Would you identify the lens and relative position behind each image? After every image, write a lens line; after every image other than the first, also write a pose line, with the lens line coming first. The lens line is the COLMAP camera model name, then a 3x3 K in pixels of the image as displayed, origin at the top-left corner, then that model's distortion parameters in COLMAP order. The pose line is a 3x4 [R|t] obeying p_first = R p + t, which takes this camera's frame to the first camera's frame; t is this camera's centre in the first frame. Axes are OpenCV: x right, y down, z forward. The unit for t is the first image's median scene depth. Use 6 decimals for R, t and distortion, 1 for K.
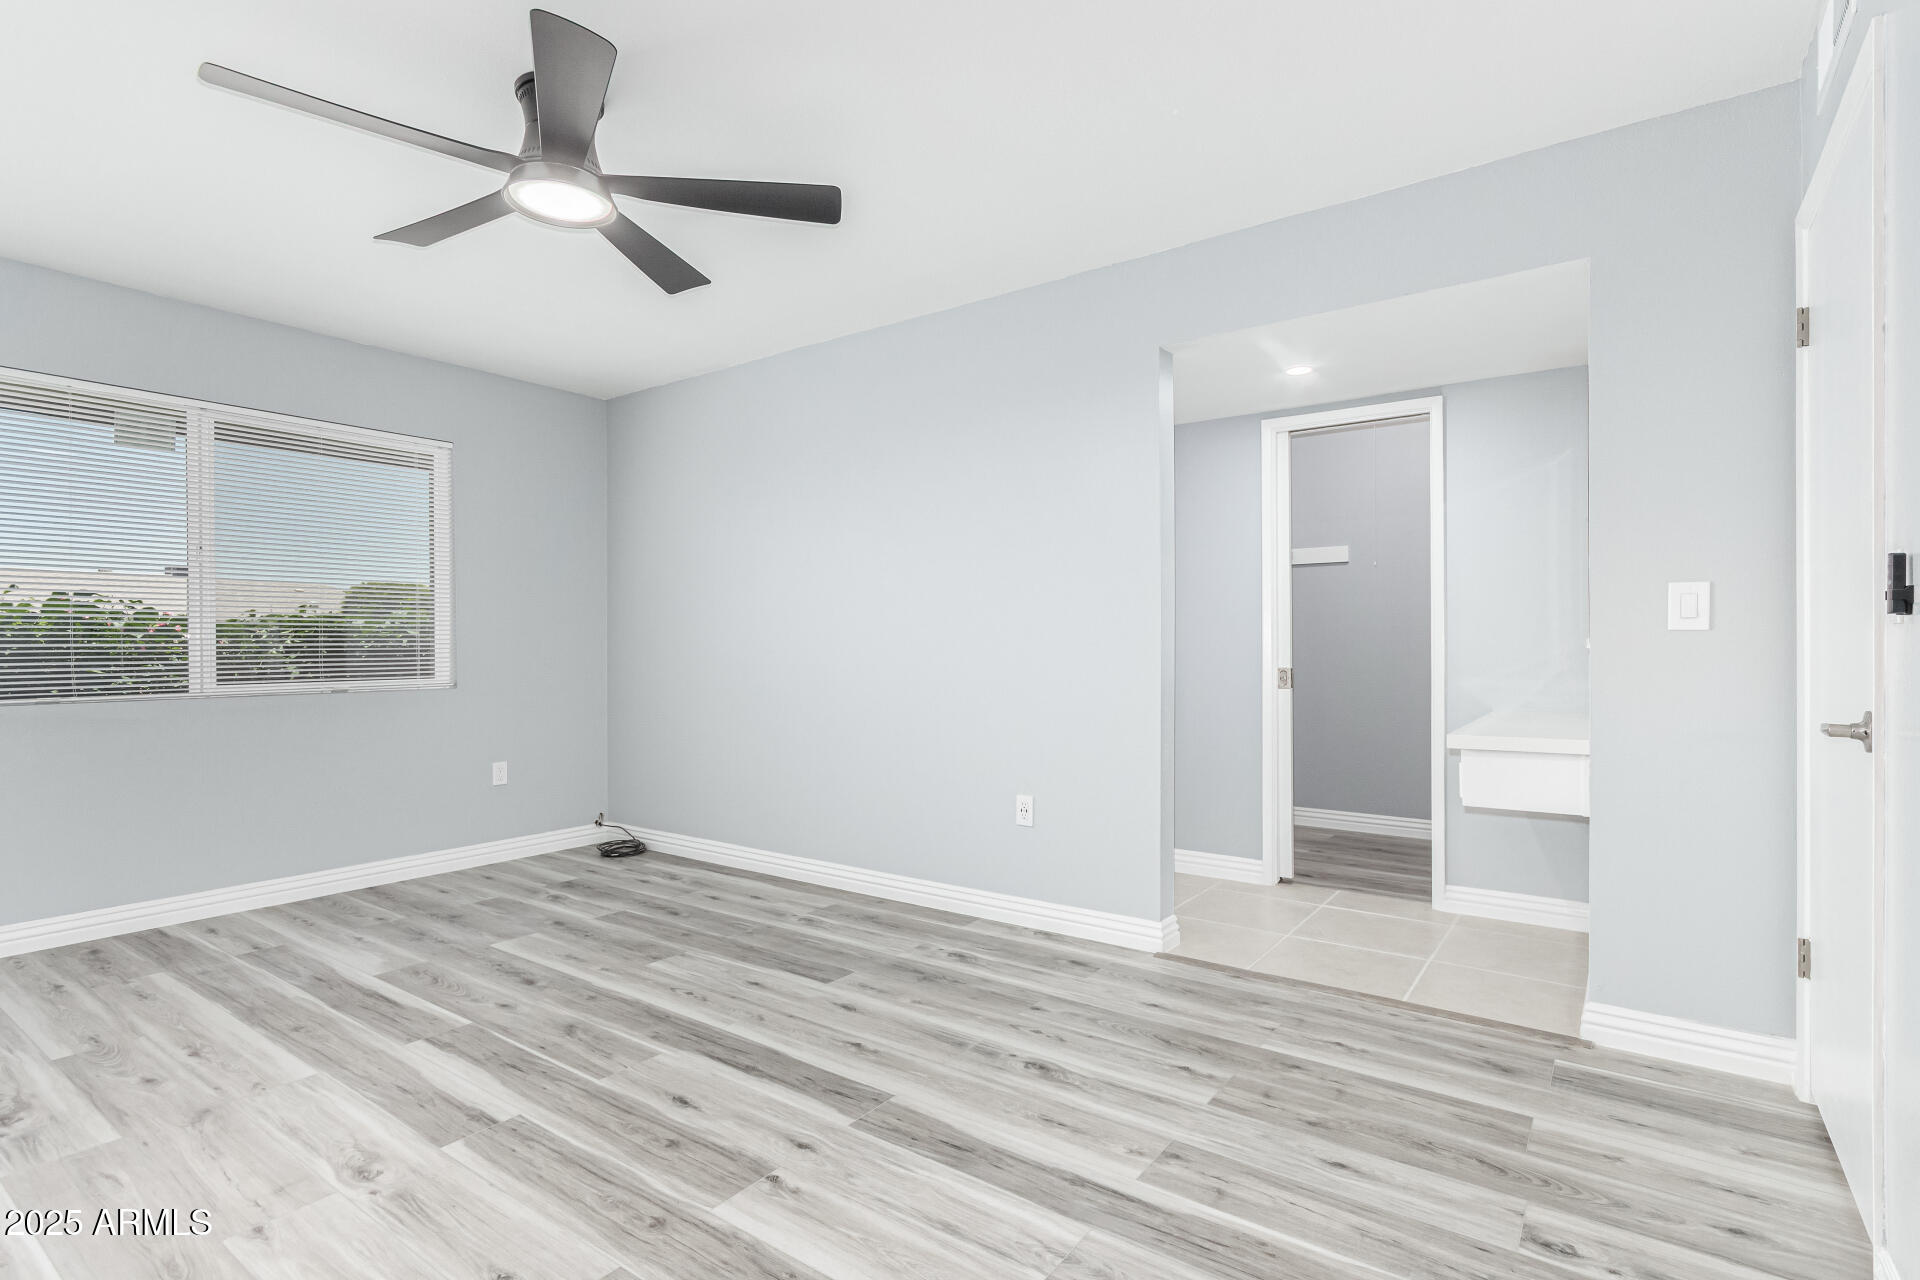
lens RADIAL K [[895.3, 0, 965.6], [0, 895.3, 643.3], [0, 0, 1]] dist [0.004648, 0.000804]
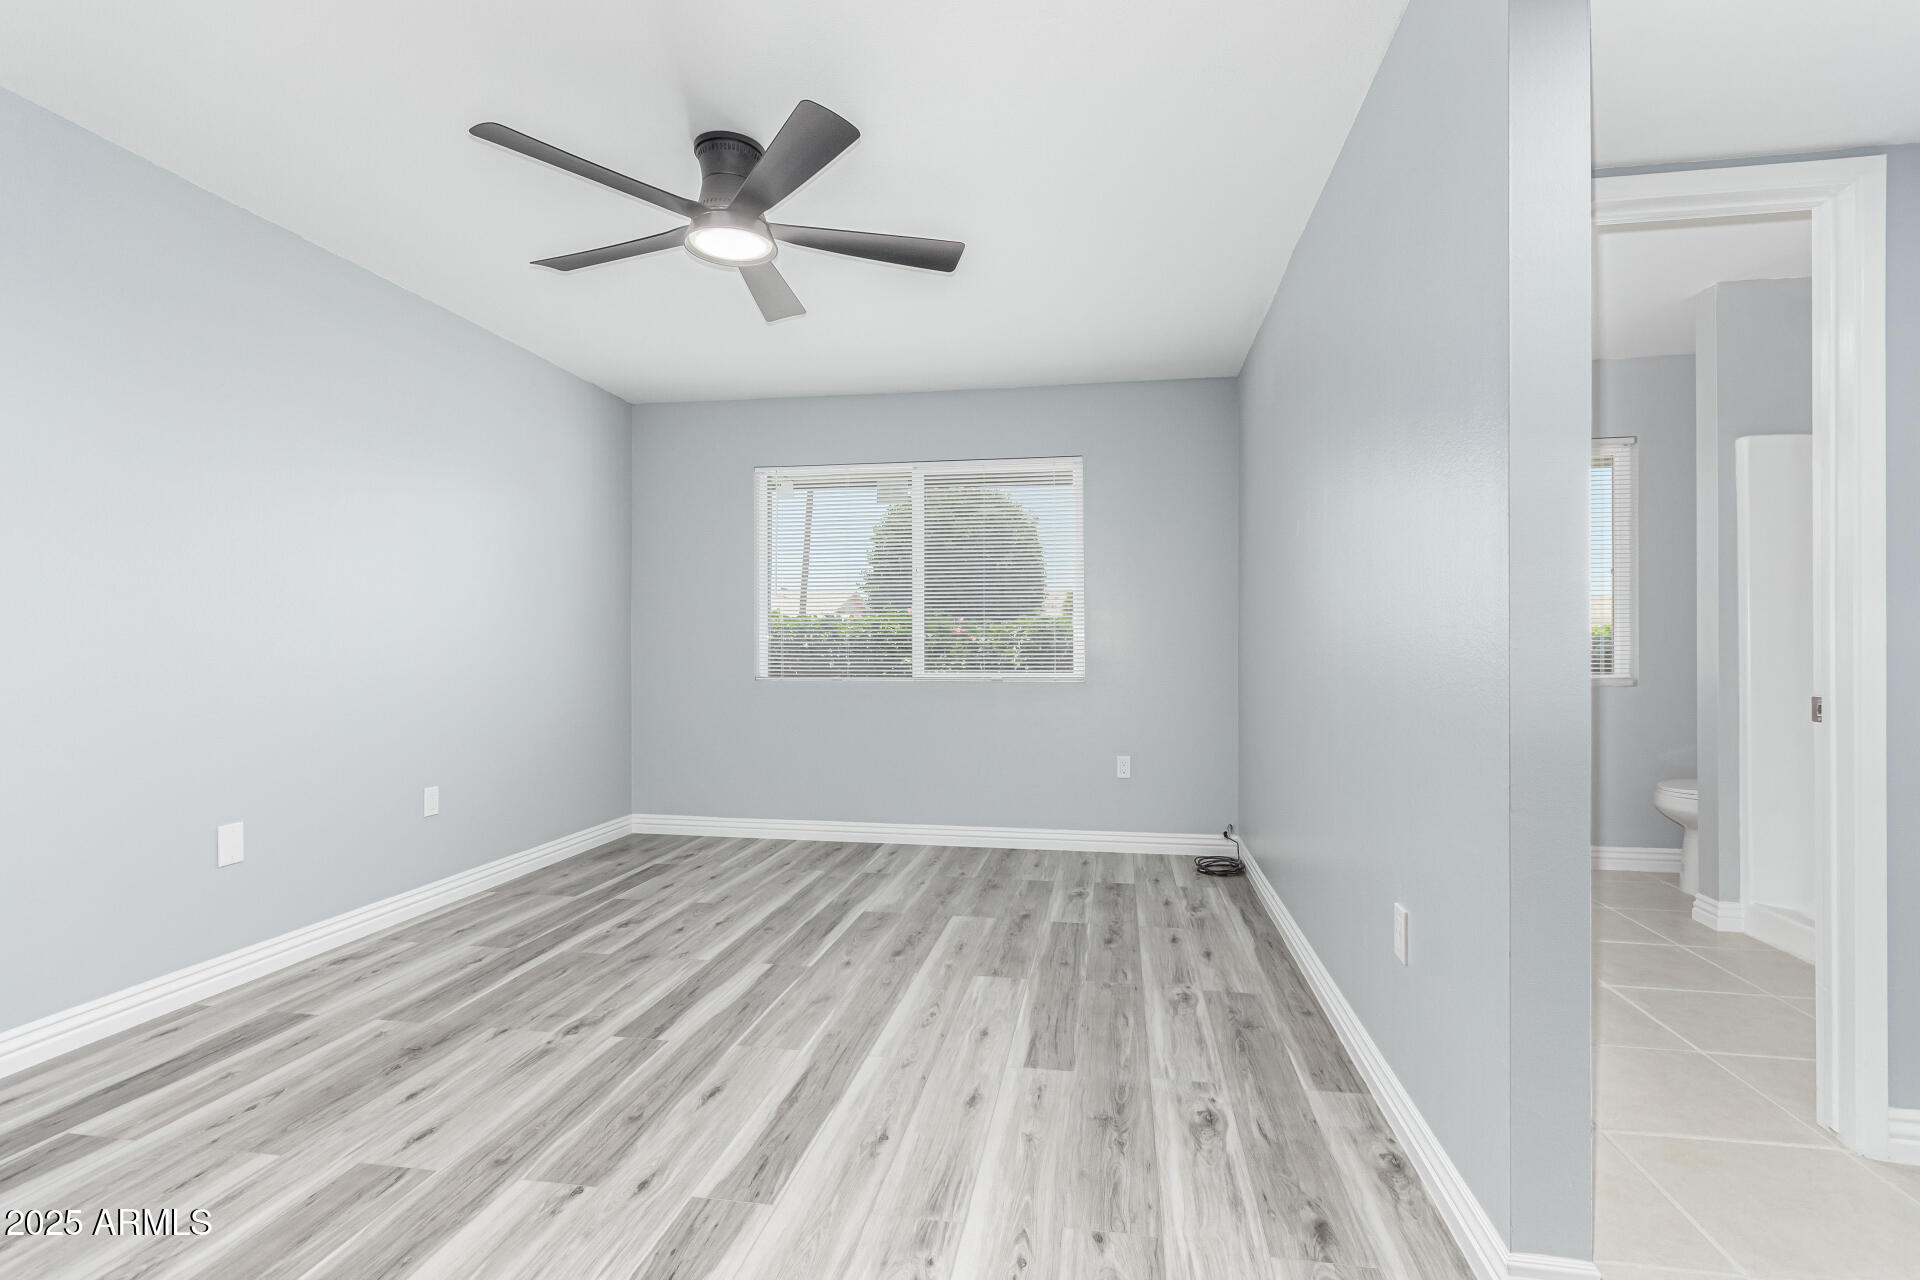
lens RADIAL K [[895.3, 0, 965.6], [0, 895.3, 643.3], [0, 0, 1]] dist [0.004648, 0.000804]
pose [[0.457694, -0.000143, -0.889110, 0.538337], [0.002013, 0.999998, 0.000875, -0.003758], [0.889107, -0.002190, 0.457694, 0.581701]]
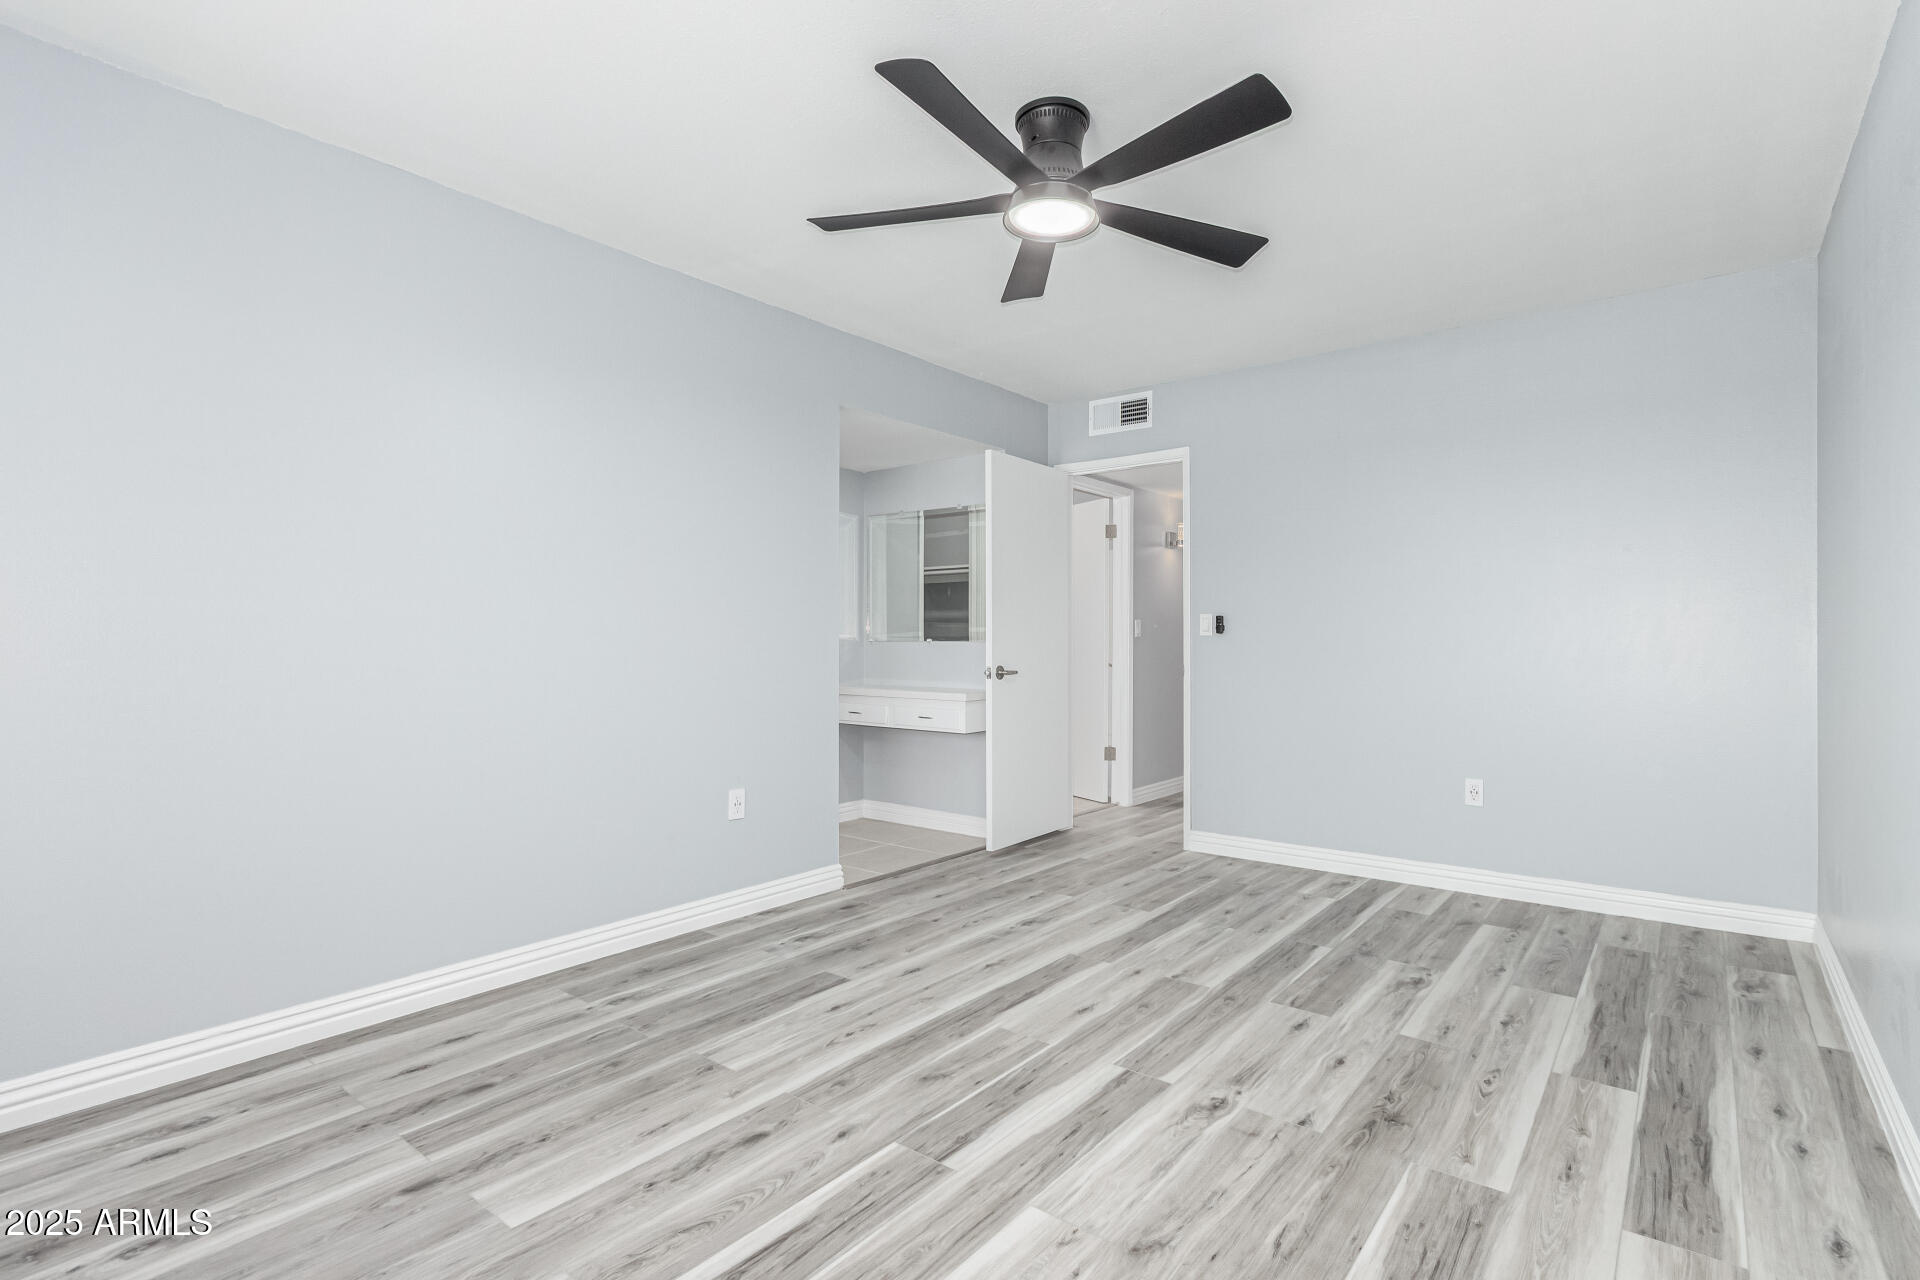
lens RADIAL K [[962.9, 0, 960.0], [0, 962.9, 640.0], [0, 0, 1]] dist [0.005207, 0.001020]
pose [[0.047628, 0.003679, 0.998858, -1.249007], [-0.003602, 0.999987, -0.003511, -0.006804], [-0.998859, -0.003431, 0.047641, 0.820899]]
